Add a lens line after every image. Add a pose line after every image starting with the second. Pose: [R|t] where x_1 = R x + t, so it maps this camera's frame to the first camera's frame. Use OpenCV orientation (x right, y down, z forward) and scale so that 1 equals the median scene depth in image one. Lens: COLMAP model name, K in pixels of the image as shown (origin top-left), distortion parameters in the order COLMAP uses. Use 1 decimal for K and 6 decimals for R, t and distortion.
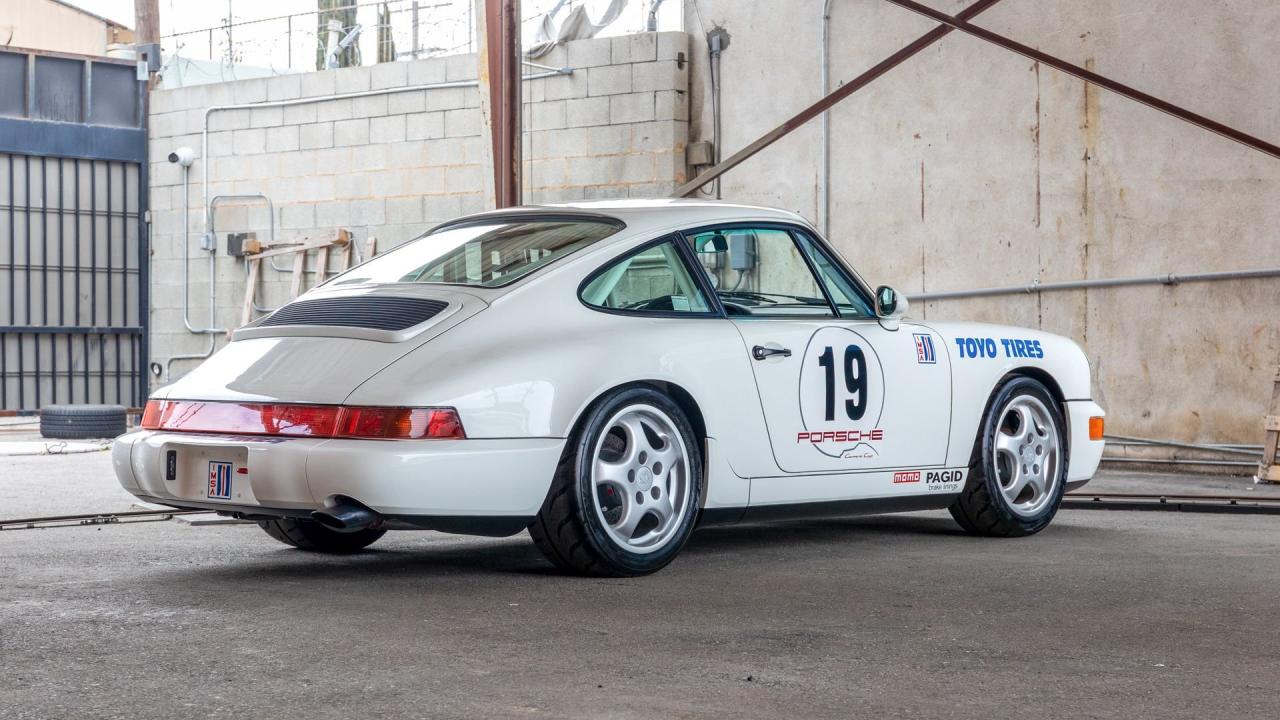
lens RADIAL K [[2413.2, 0, 640.0], [0, 2413.2, 360.0], [0, 0, 1]] dist [0.005360, 0.077998]
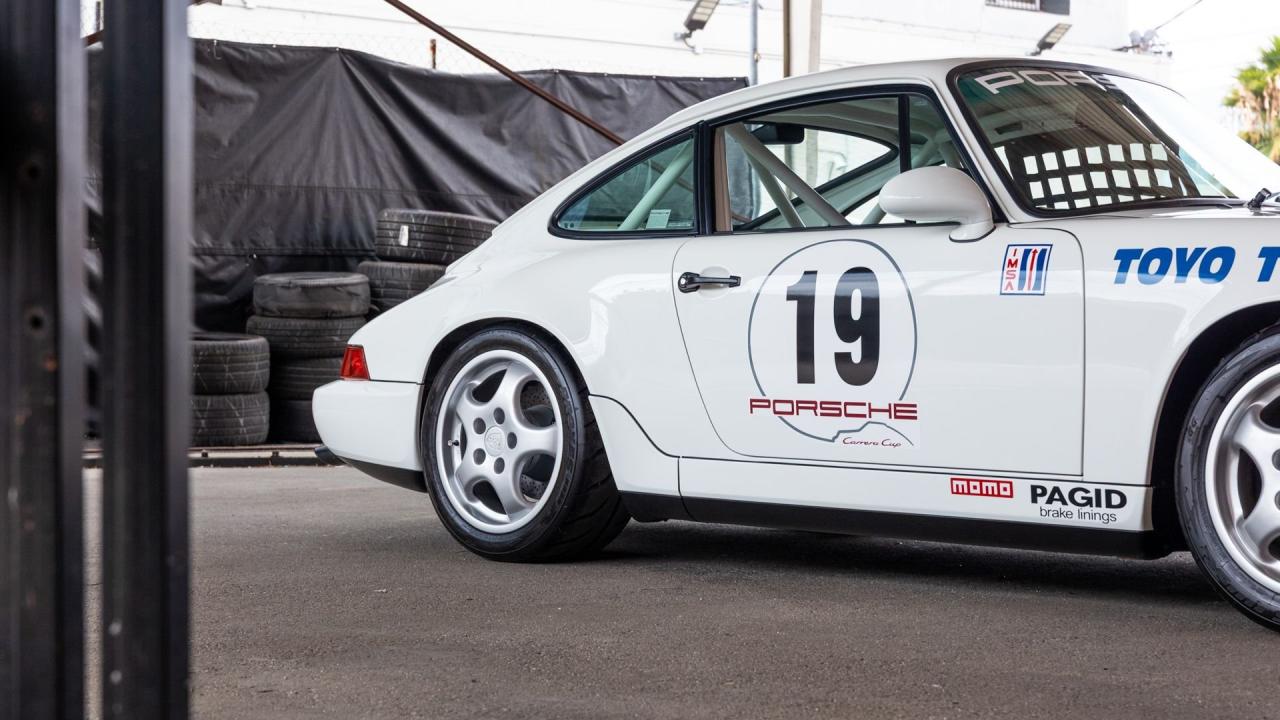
lens RADIAL K [[2413.2, 0, 640.0], [0, 2413.2, 360.0], [0, 0, 1]] dist [0.005360, 0.077998]
pose [[-0.033740, 0.006959, -0.999406, 0.727290], [-0.010876, 0.999914, 0.007330, 0.014254], [0.999371, 0.011116, -0.033662, 0.964690]]
